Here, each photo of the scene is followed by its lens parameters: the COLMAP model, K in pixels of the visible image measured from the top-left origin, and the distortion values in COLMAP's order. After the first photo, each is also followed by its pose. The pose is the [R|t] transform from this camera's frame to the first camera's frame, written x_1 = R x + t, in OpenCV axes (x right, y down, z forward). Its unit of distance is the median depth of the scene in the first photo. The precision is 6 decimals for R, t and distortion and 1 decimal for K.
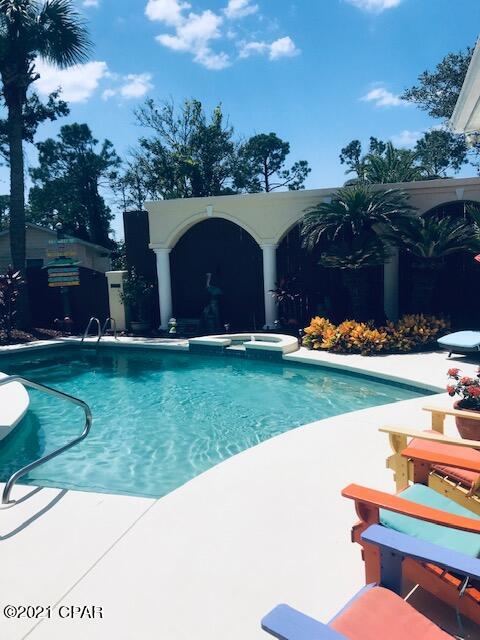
lens RADIAL K [[522.6, 0, 240.0], [0, 522.6, 320.0], [0, 0, 1]] dist [0.013563, 0.000561]
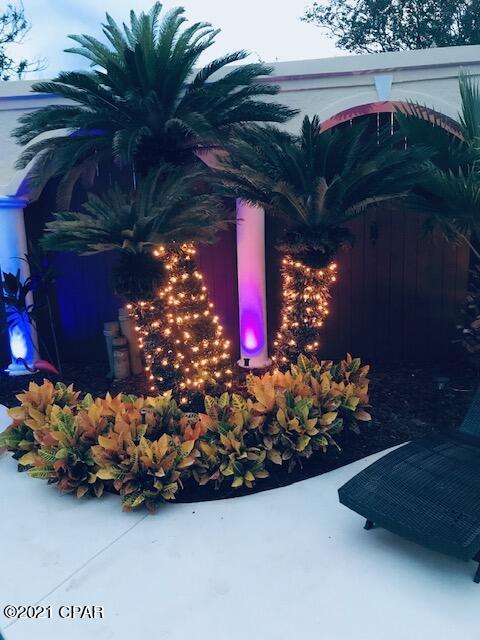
lens RADIAL K [[509.1, 0, 240.0], [0, 509.1, 320.0], [0, 0, 1]] dist [0.006400, 0.000747]
pose [[0.988631, -0.024377, 0.148370, 0.176330], [0.016521, 0.998407, 0.053957, -0.049555], [-0.149449, -0.050892, 0.987459, 0.450423]]
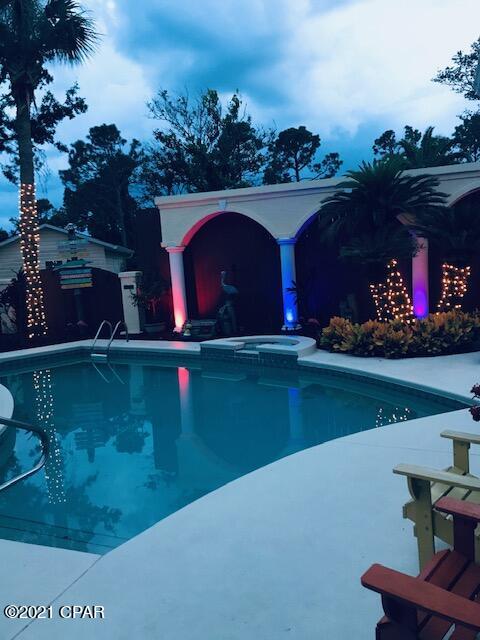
lens RADIAL K [[522.7, 0, 245.3], [0, 522.7, 318.8], [0, 0, 1]] dist [0.047783, -0.063048]
pose [[0.998019, -0.018158, -0.060242, 0.032098], [0.018294, 0.999831, 0.001704, -0.004802], [0.060200, -0.002802, 0.998182, 0.056525]]
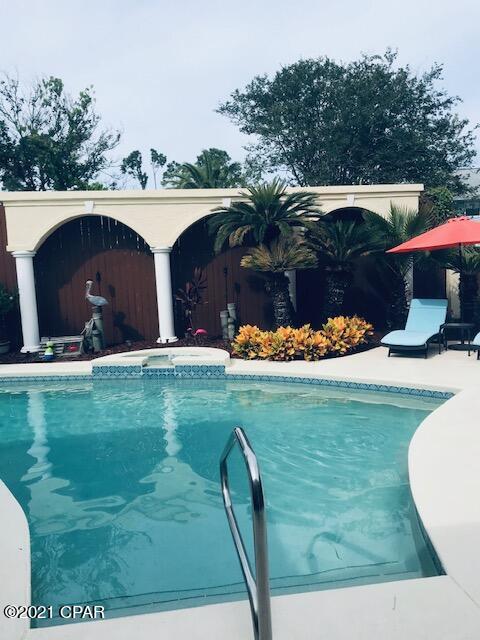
lens RADIAL K [[521.9, 0, 240.0], [0, 521.9, 320.0], [0, 0, 1]] dist [-0.006122, -0.005176]
pose [[0.899754, -0.047510, 0.433804, -0.195149], [0.057330, 0.998309, -0.009574, -0.004444], [-0.432615, 0.033484, 0.900957, 0.129346]]
